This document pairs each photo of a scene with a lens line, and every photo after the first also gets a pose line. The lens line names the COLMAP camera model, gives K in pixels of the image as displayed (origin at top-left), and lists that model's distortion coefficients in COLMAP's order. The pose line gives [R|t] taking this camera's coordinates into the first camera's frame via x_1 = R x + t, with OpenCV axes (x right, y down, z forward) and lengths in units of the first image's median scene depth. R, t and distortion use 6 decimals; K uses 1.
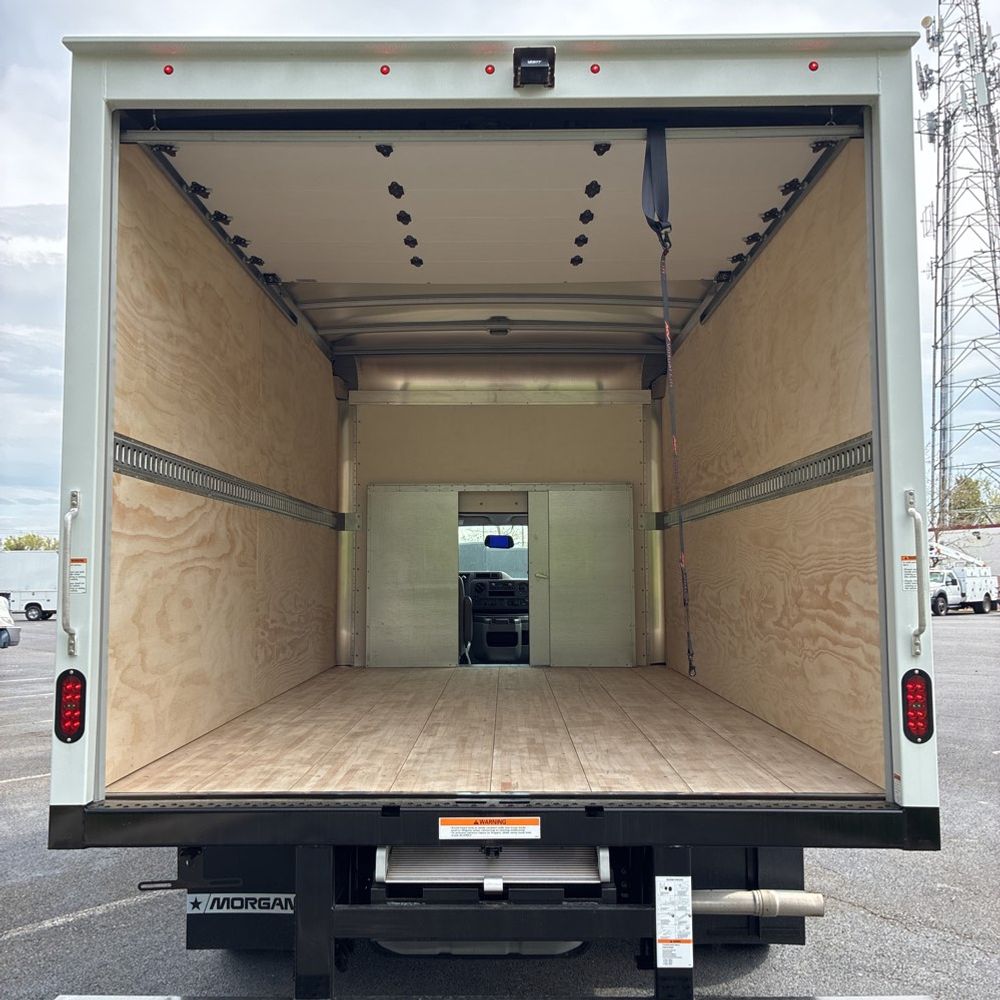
lens RADIAL K [[1020.9, 0, 503.2], [0, 1020.9, 500.8], [0, 0, 1]] dist [0.018593, 0.000000]
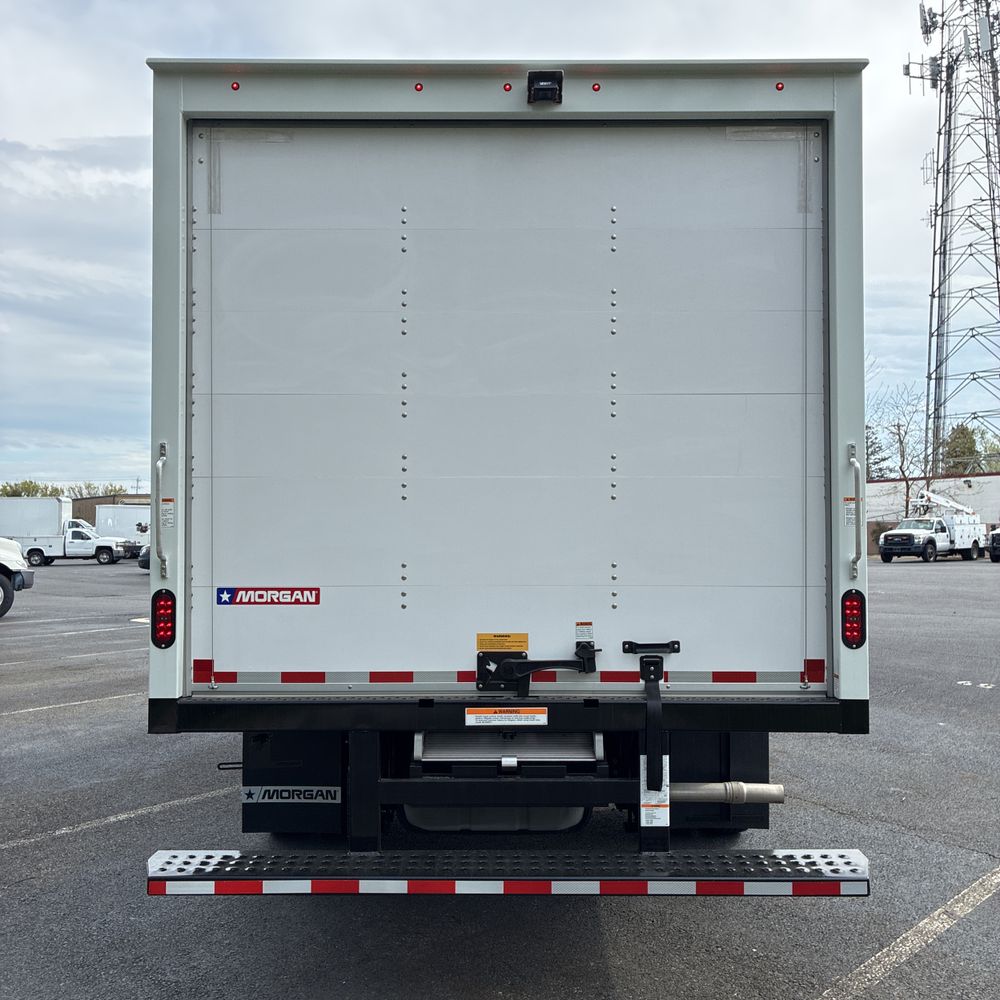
lens RADIAL K [[1020.9, 0, 498.2], [0, 1020.9, 498.1], [0, 0, 1]] dist [0.018593, 0.000000]
pose [[0.999996, 0.002428, -0.001565, -0.015833], [-0.002350, 0.998821, 0.048482, -0.002774], [0.001681, -0.048478, 0.998823, -0.158729]]
